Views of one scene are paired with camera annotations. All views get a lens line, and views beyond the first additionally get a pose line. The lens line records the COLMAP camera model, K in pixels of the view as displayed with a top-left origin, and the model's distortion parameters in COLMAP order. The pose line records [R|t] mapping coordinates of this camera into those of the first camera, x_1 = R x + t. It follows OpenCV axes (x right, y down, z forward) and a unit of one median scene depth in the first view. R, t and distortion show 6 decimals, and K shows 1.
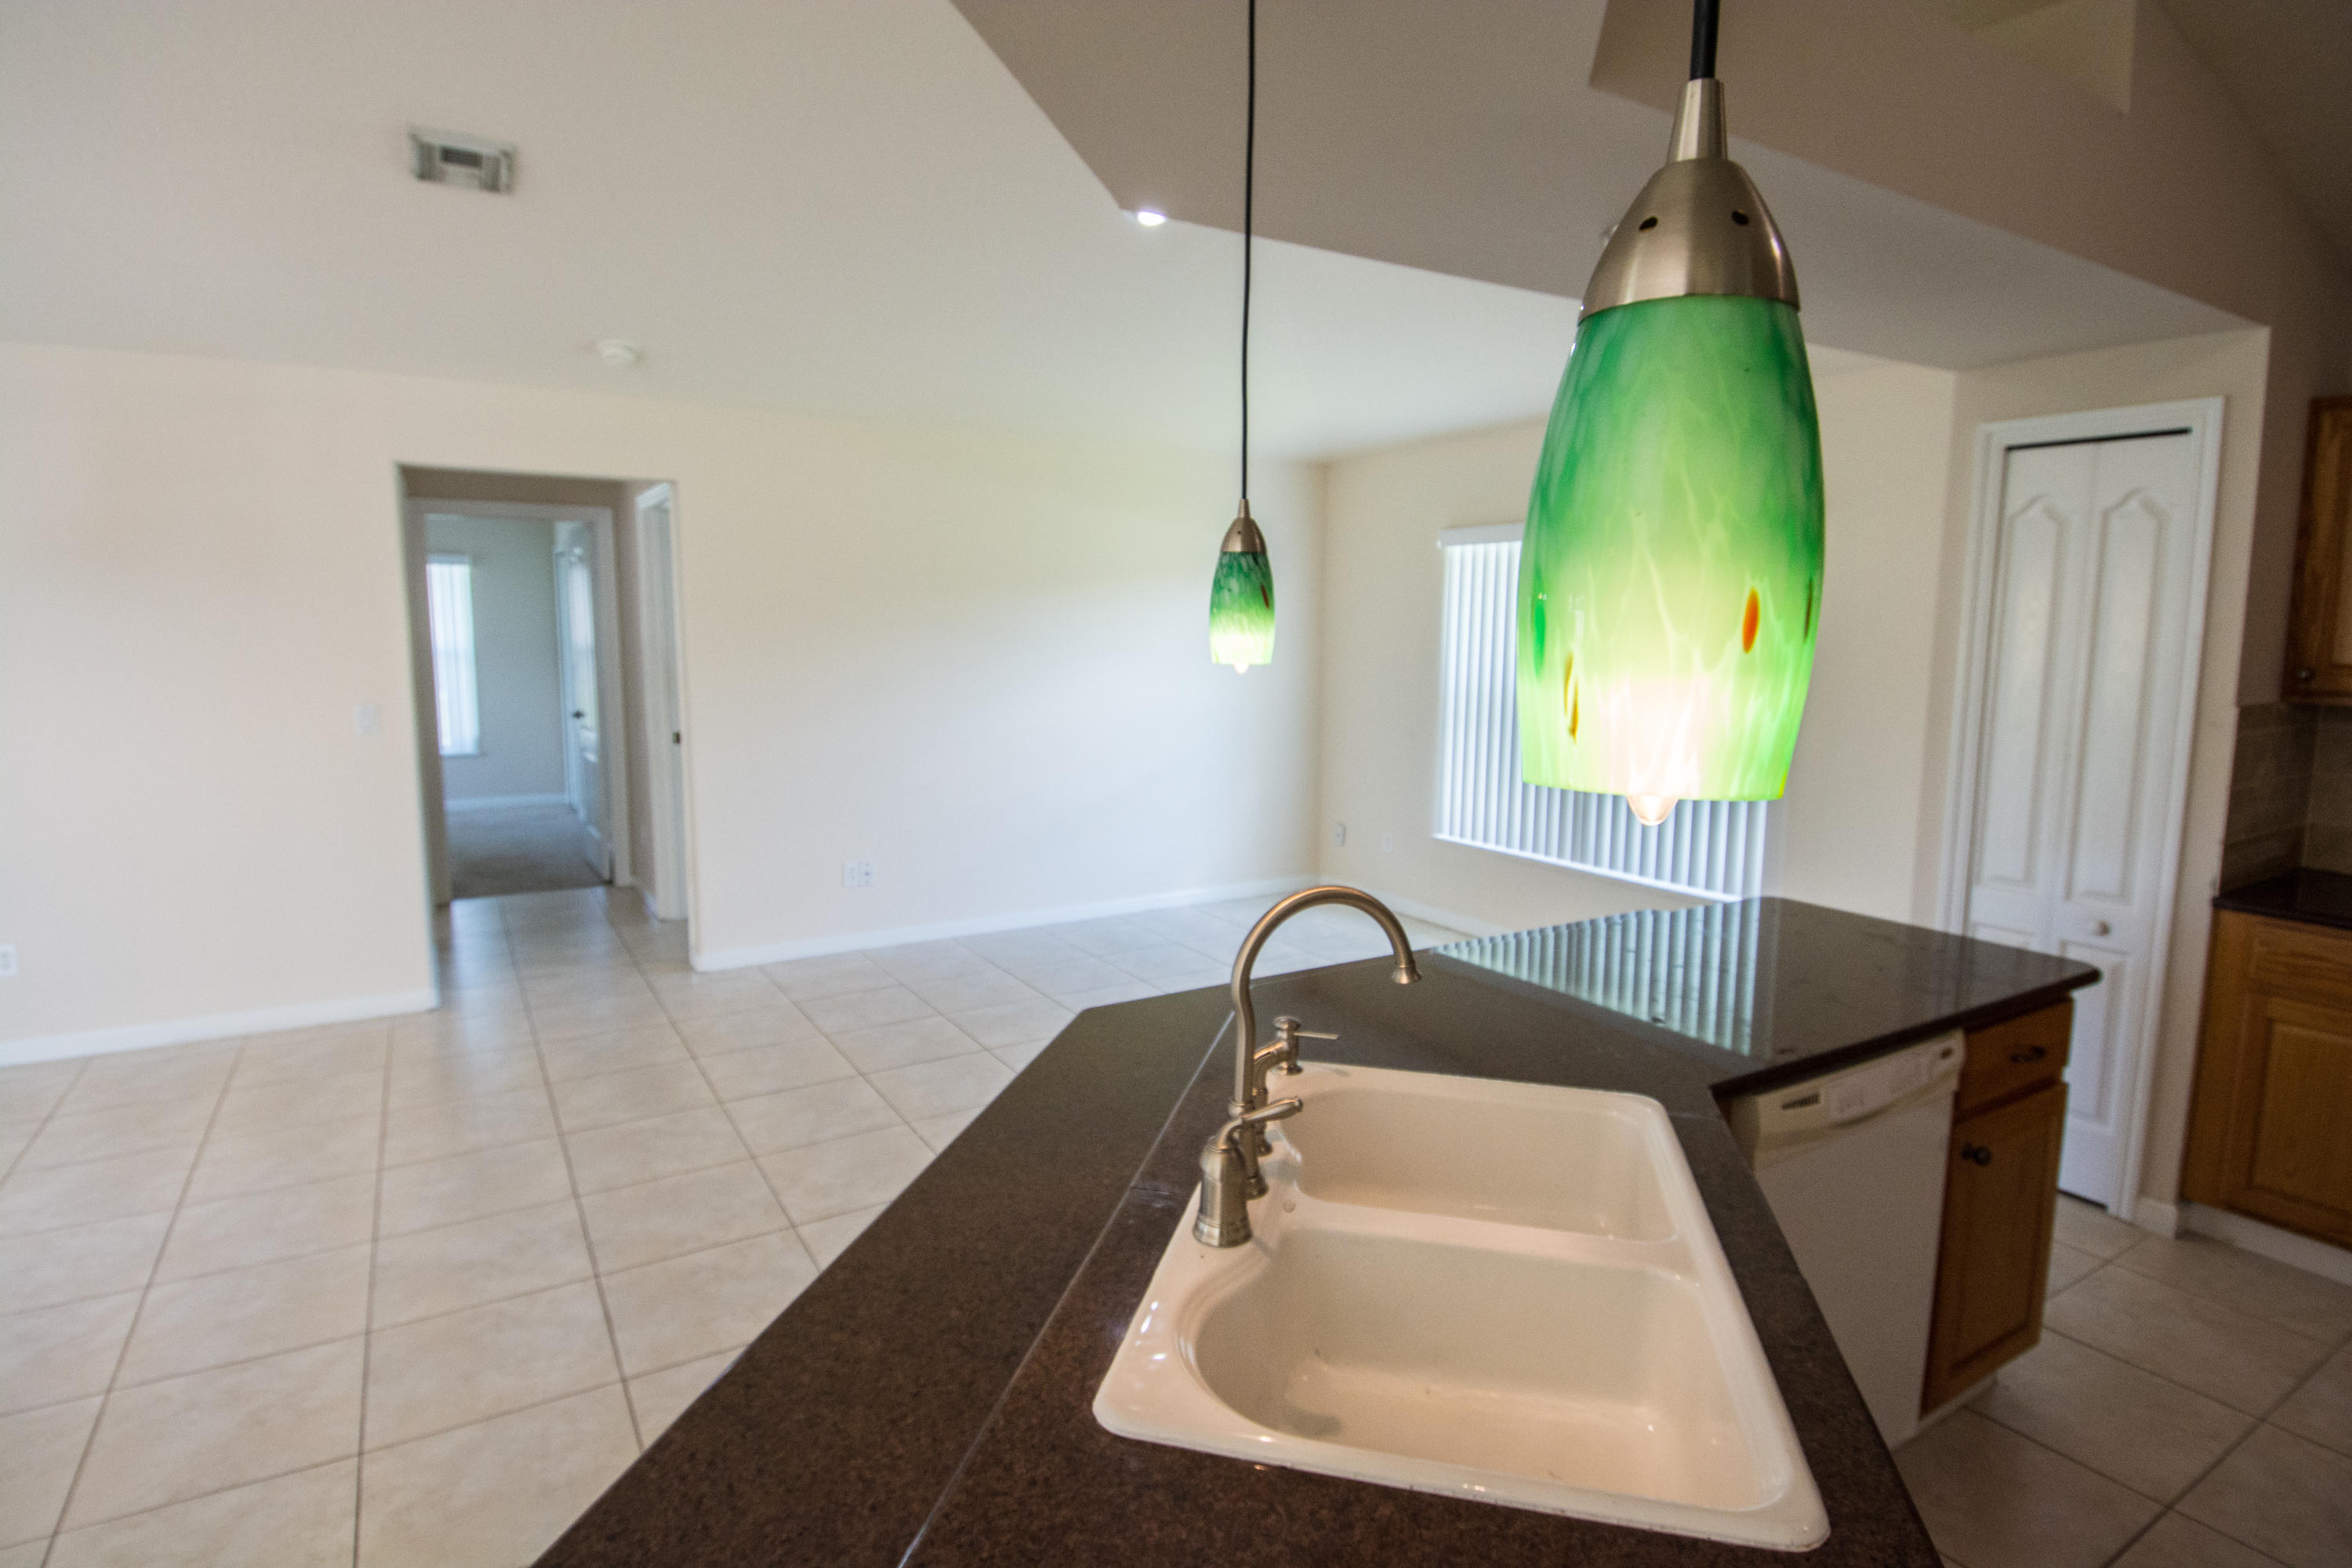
lens RADIAL K [[1197.2, 0, 1173.0], [0, 1197.2, 771.4], [0, 0, 1]] dist [0.040773, -0.048166]
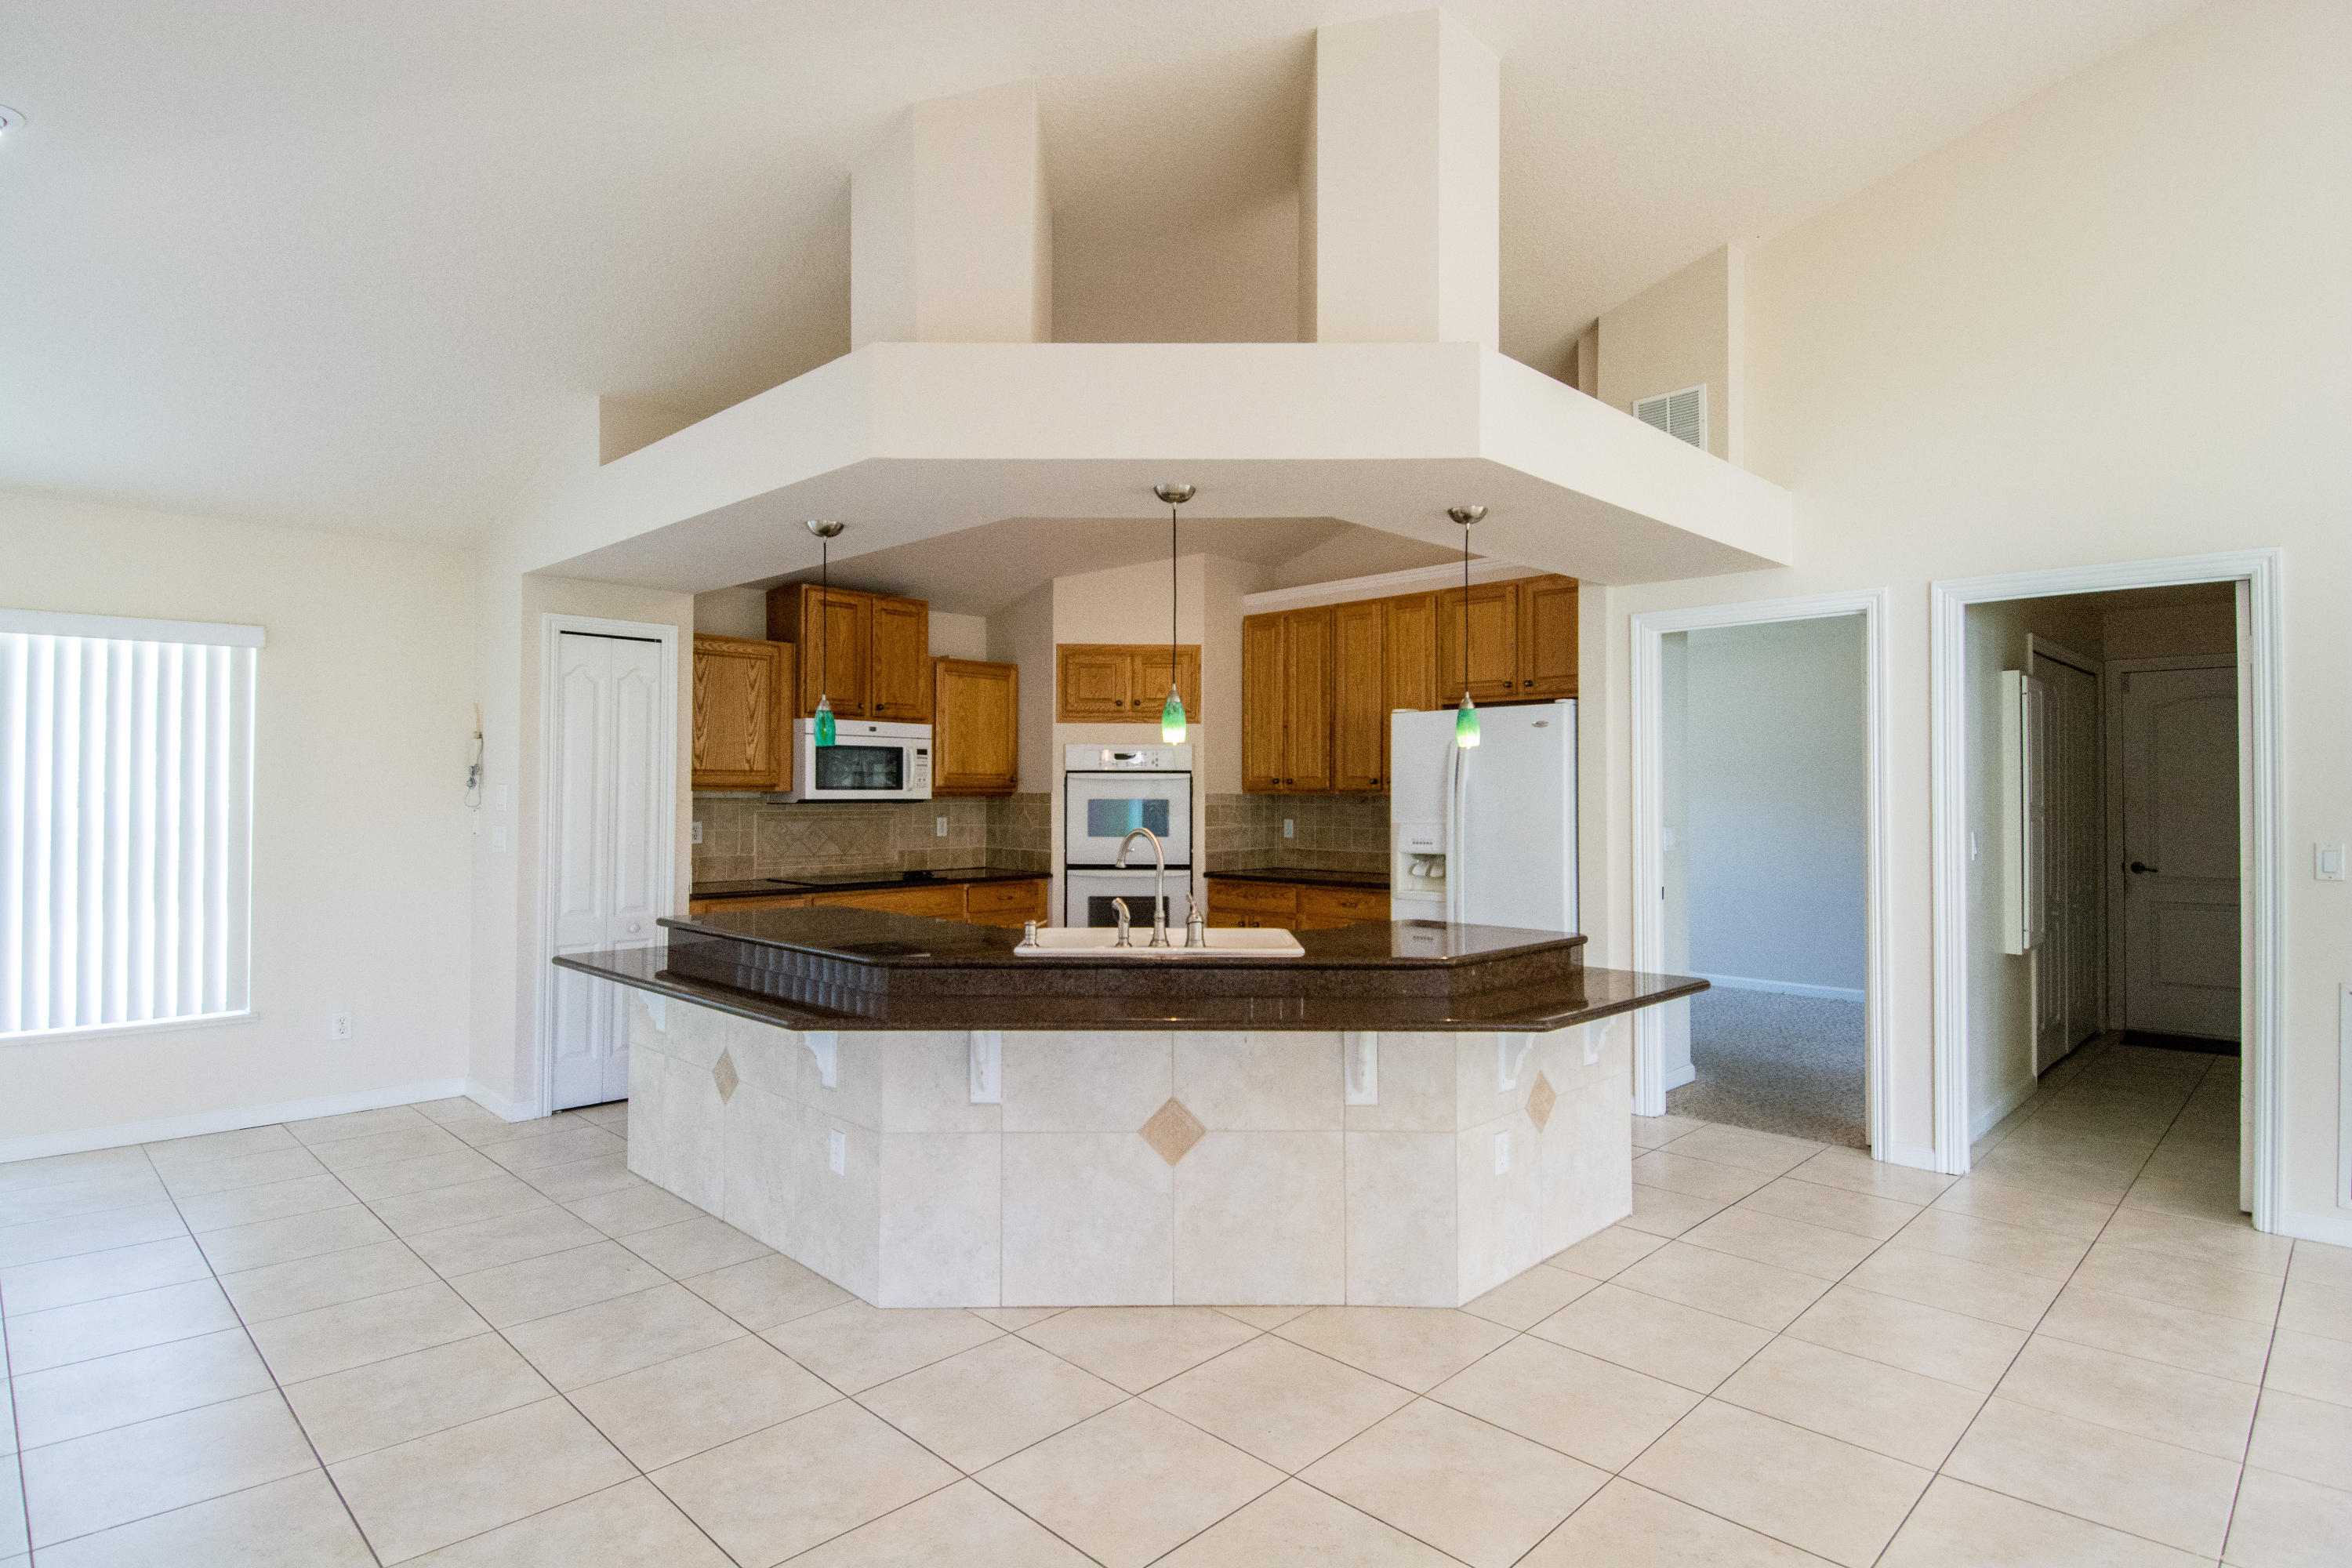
lens RADIAL K [[1217.0, 0, 1171.1], [0, 1217.0, 768.8], [0, 0, 1]] dist [0.052812, -0.053970]
pose [[-0.234567, 0.012260, 0.972023, -1.059690], [0.116167, 0.993109, 0.015507, -0.028518], [-0.965134, 0.116554, -0.234374, 0.661172]]
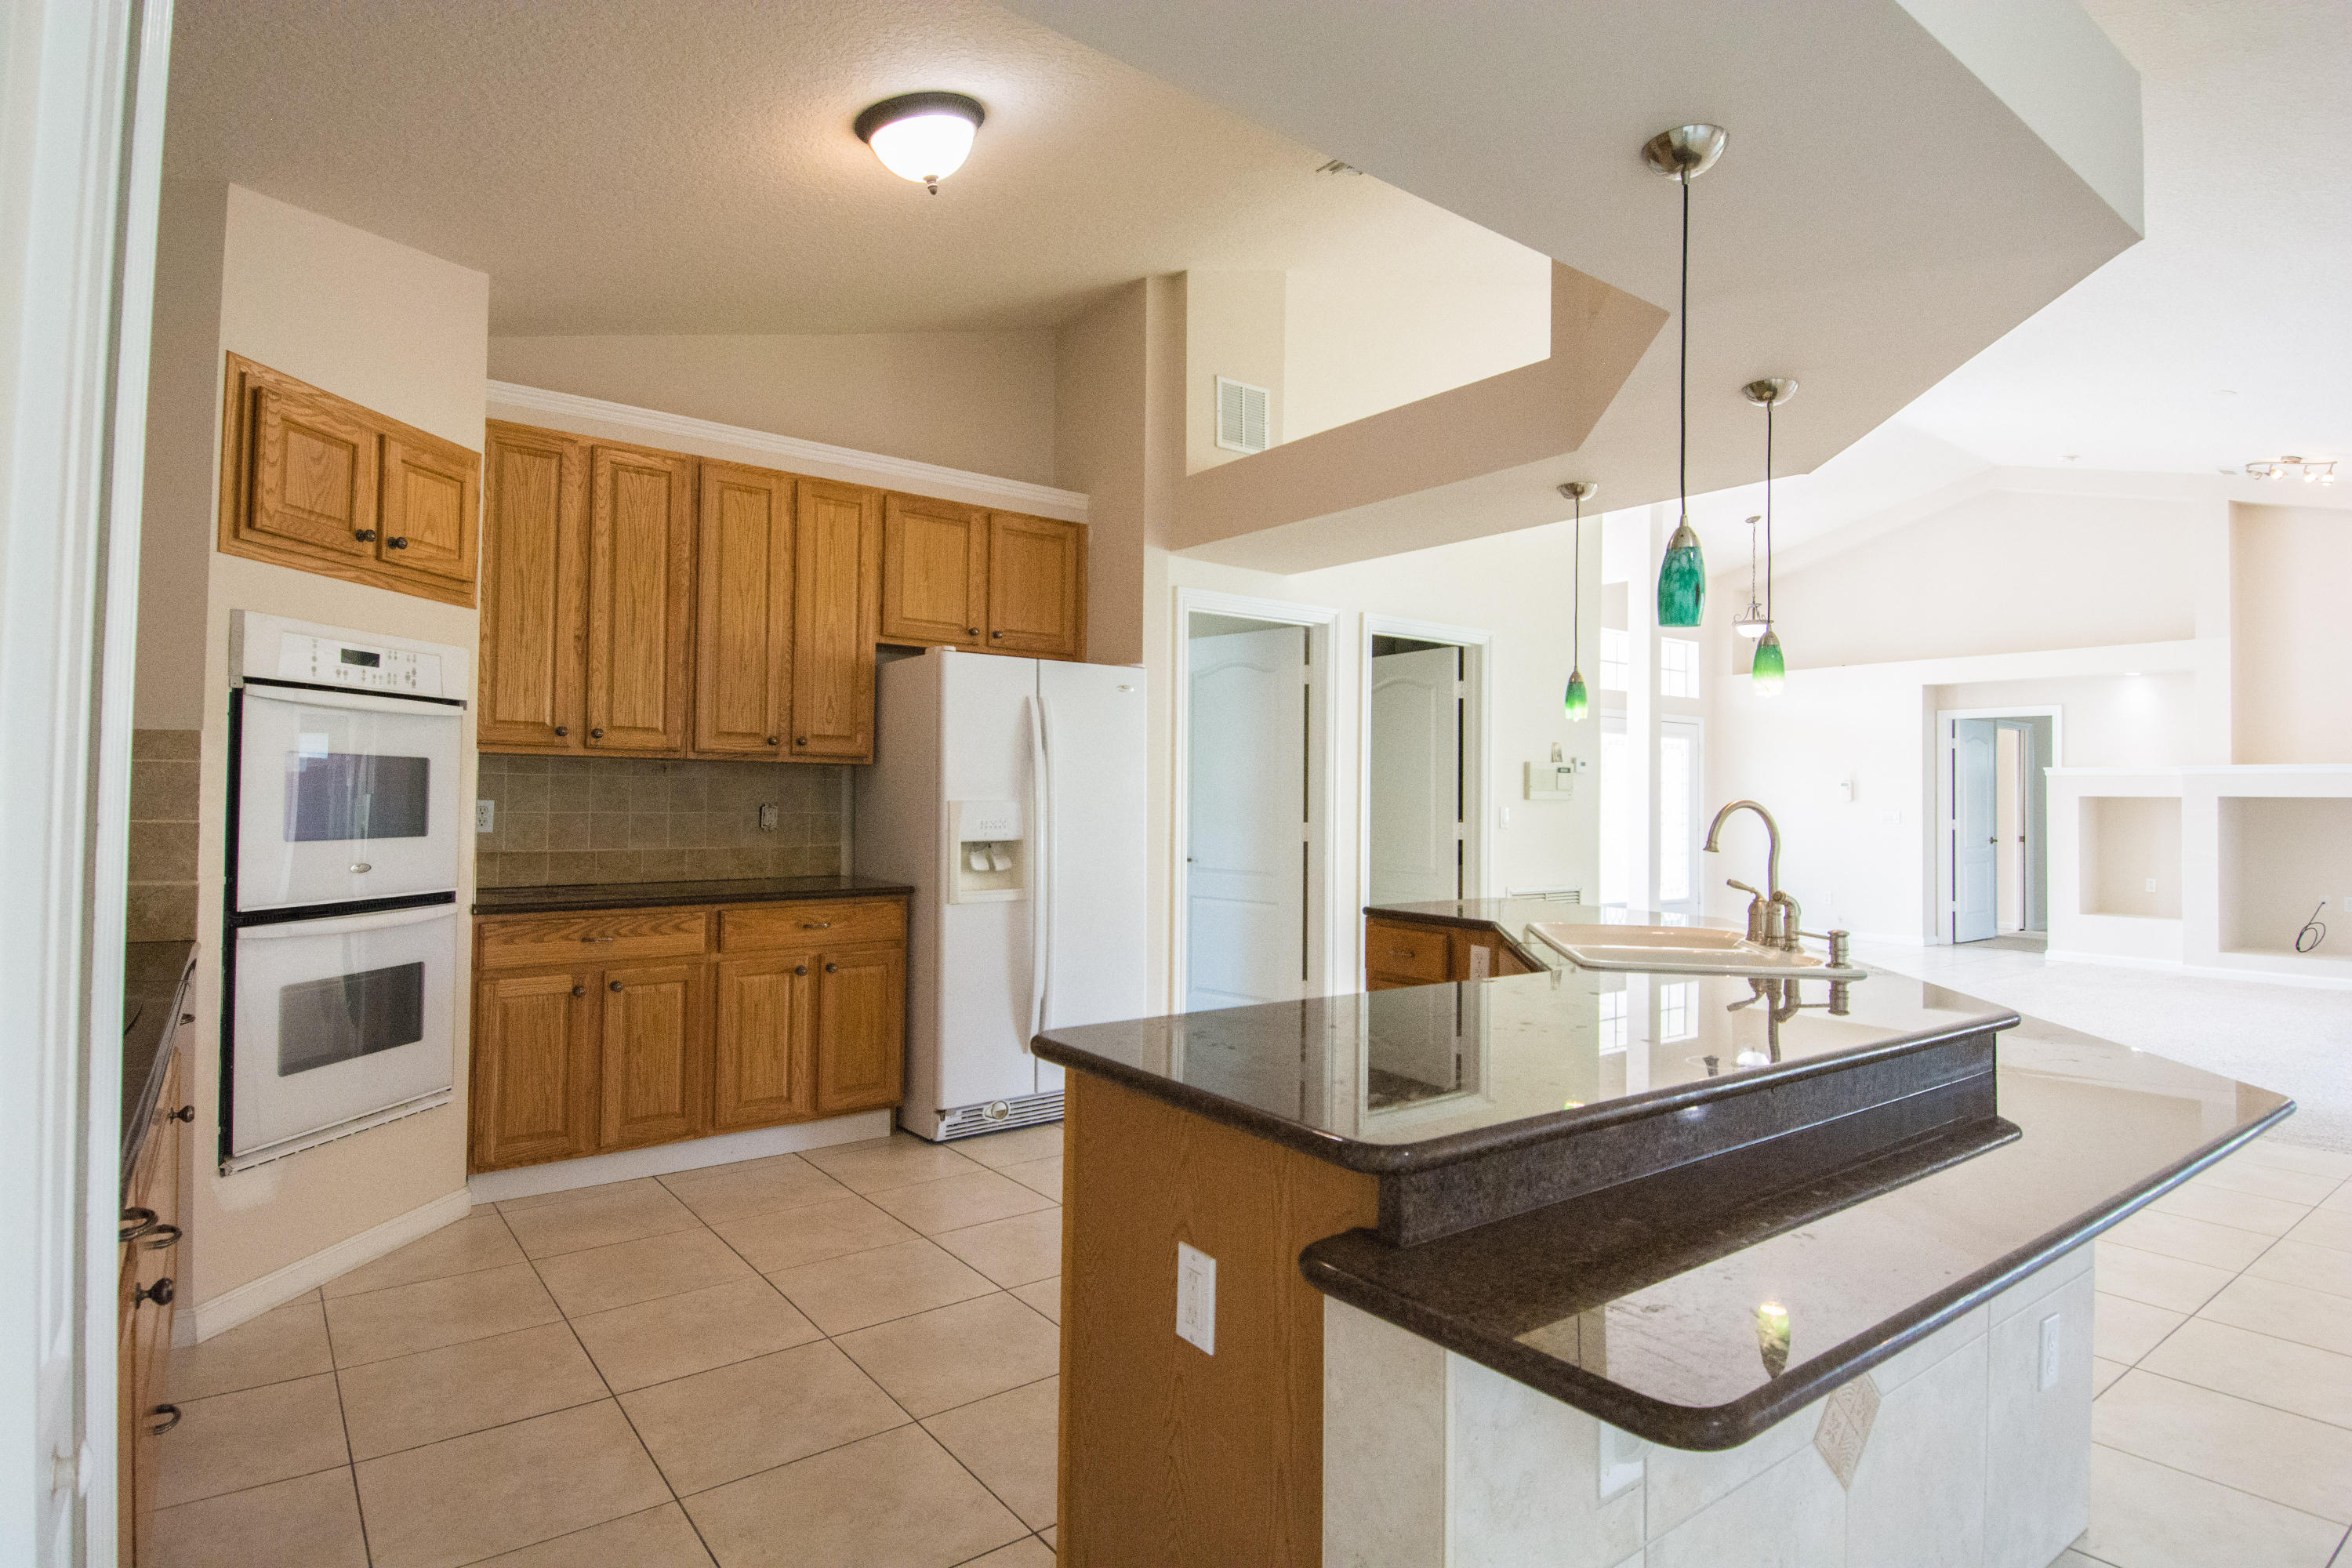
lens RADIAL K [[1217.0, 0, 1171.1], [0, 1217.0, 768.8], [0, 0, 1]] dist [0.052812, -0.053970]
pose [[-0.995053, -0.021940, -0.096891, 0.560315], [-0.031515, 0.994645, 0.098432, -0.055614], [0.094213, 0.100998, -0.990416, 1.274150]]
